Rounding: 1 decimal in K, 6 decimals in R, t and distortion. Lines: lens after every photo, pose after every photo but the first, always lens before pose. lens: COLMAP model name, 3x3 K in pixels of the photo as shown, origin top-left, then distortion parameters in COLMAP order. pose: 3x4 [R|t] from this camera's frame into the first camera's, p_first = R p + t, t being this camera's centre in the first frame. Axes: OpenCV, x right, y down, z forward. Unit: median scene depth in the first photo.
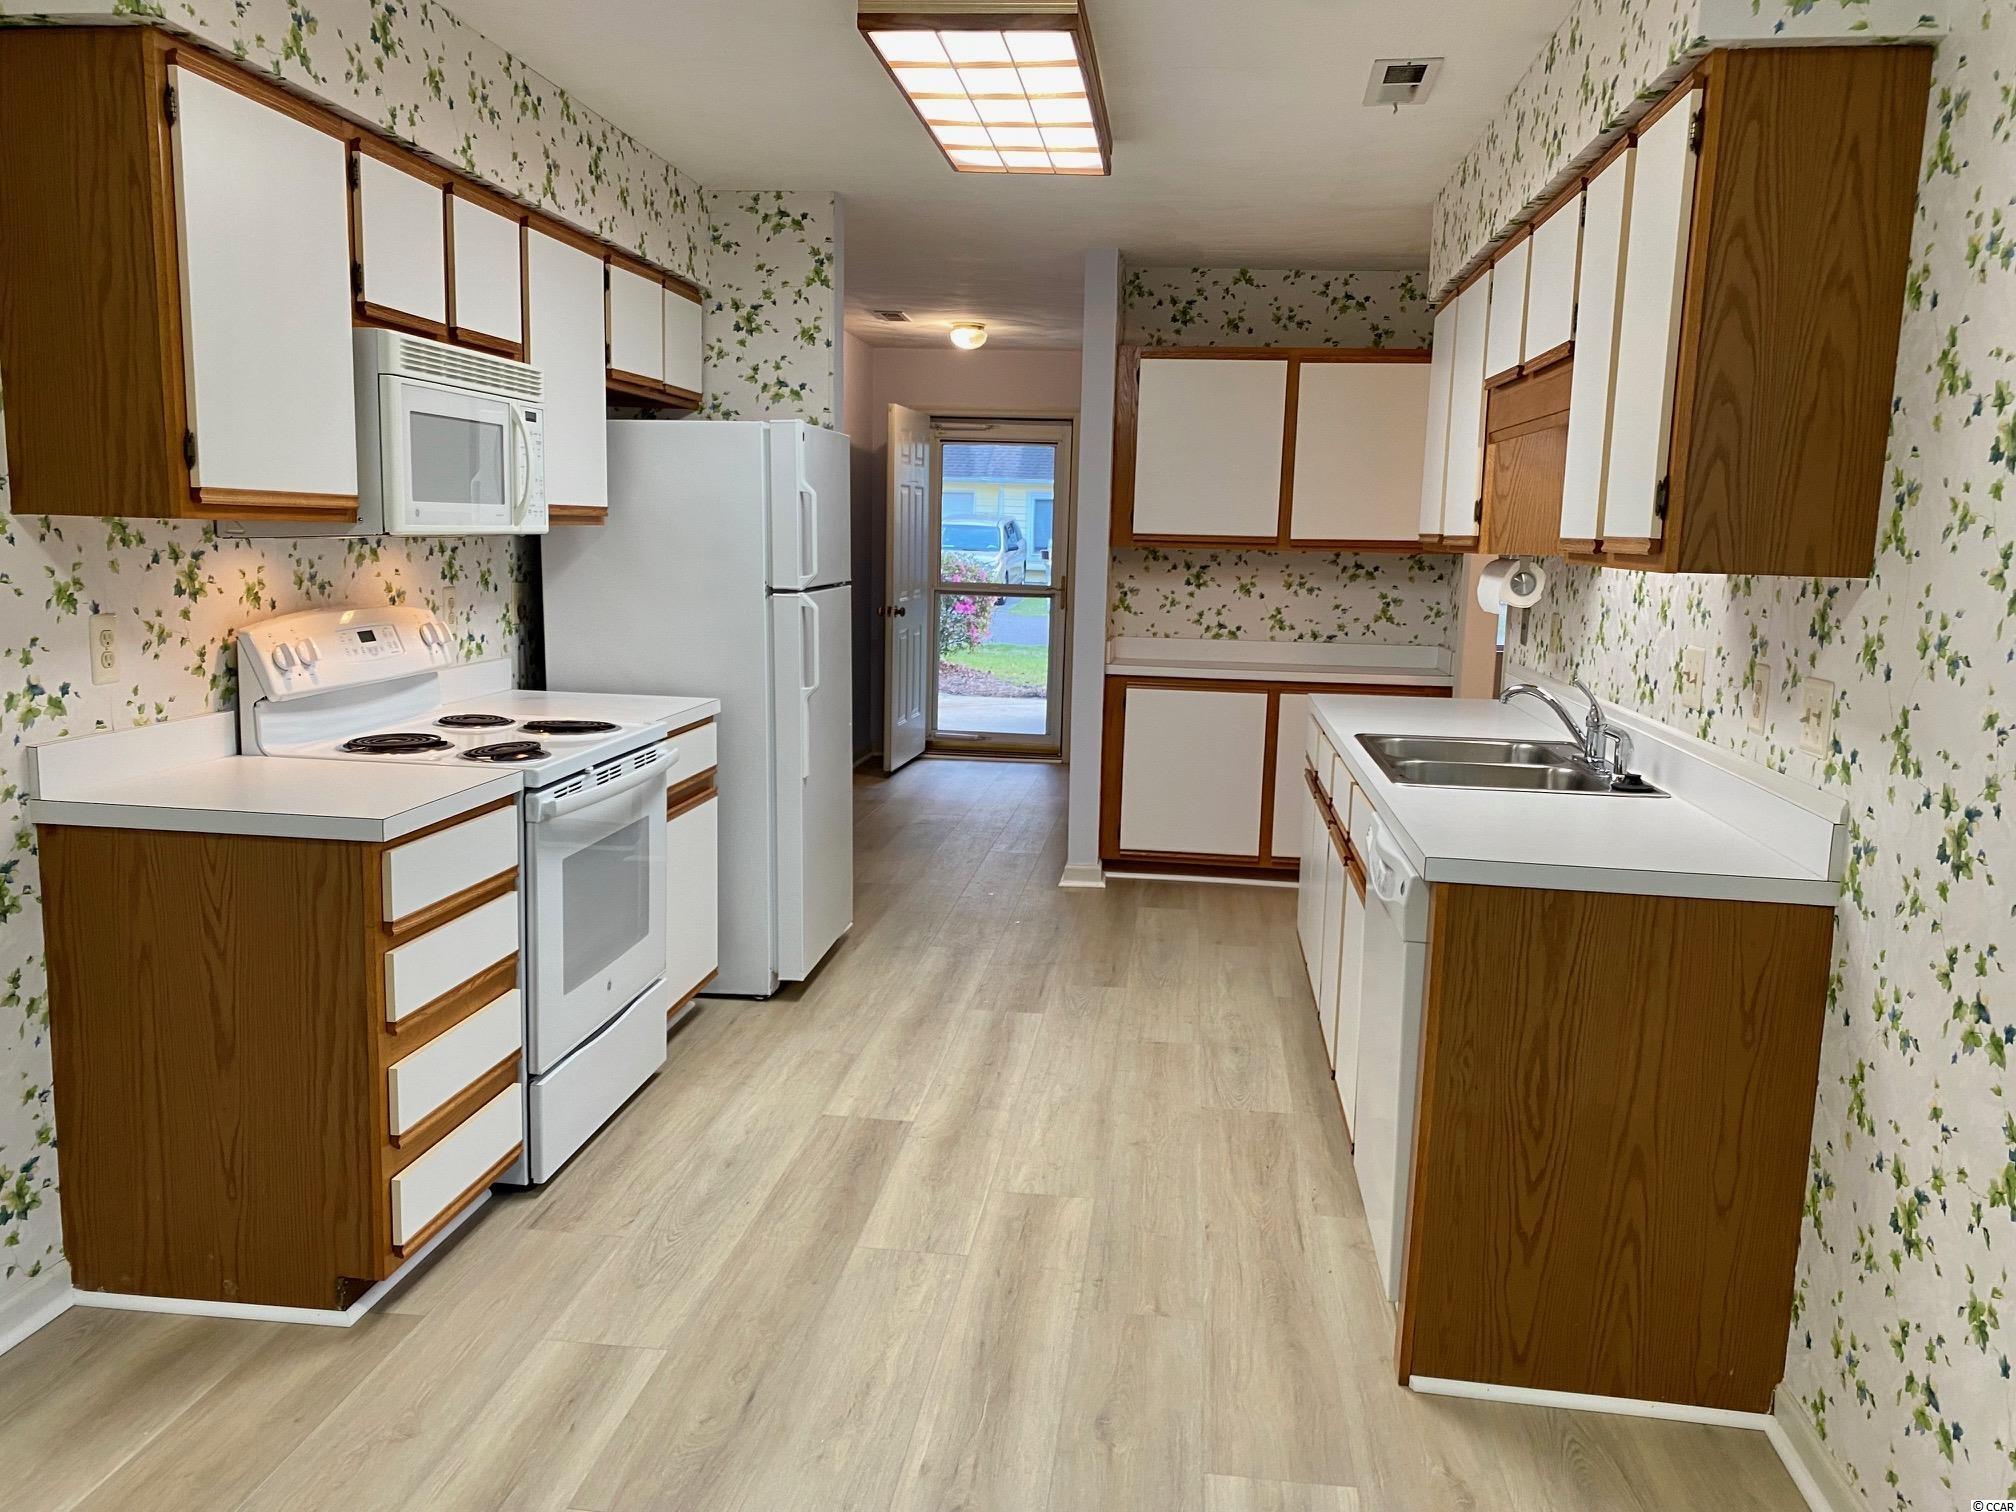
lens RADIAL K [[1548.8, 0, 1024.0], [0, 1548.8, 755.3], [0, 0, 1]] dist [0.003902, 0.002155]
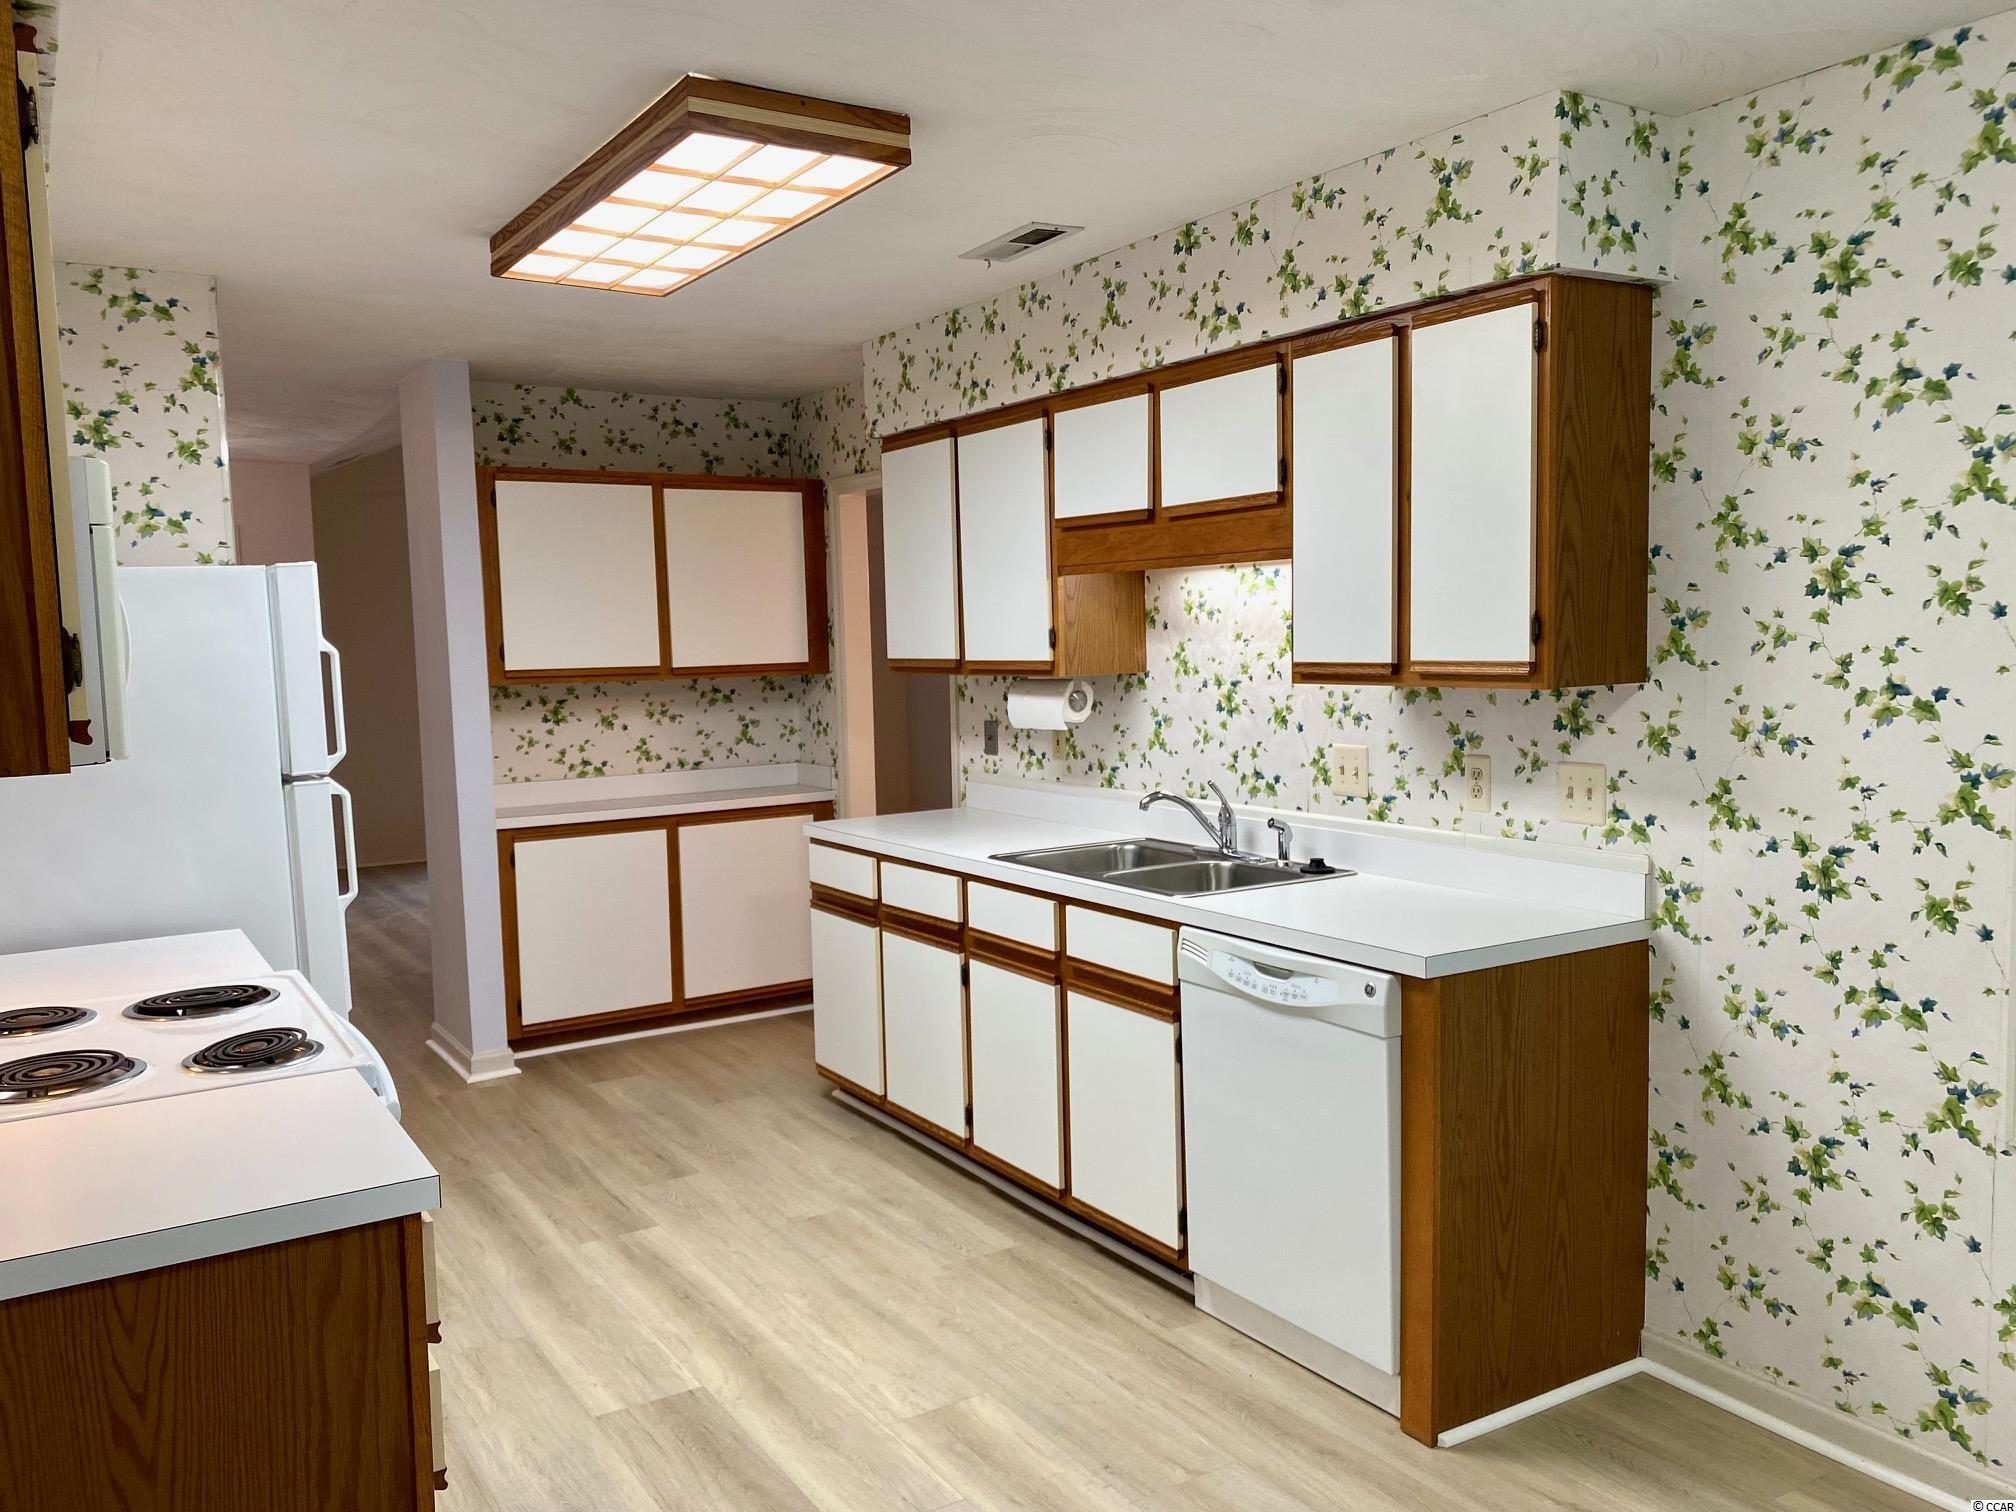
lens RADIAL K [[1548.8, 0, 1003.6], [0, 1548.8, 753.0], [0, 0, 1]] dist [0.003902, 0.002155]
pose [[0.778858, -0.095792, 0.619842, -0.482594], [0.137079, 0.990374, -0.019190, -0.074031], [-0.612038, 0.099913, 0.784492, 0.223924]]
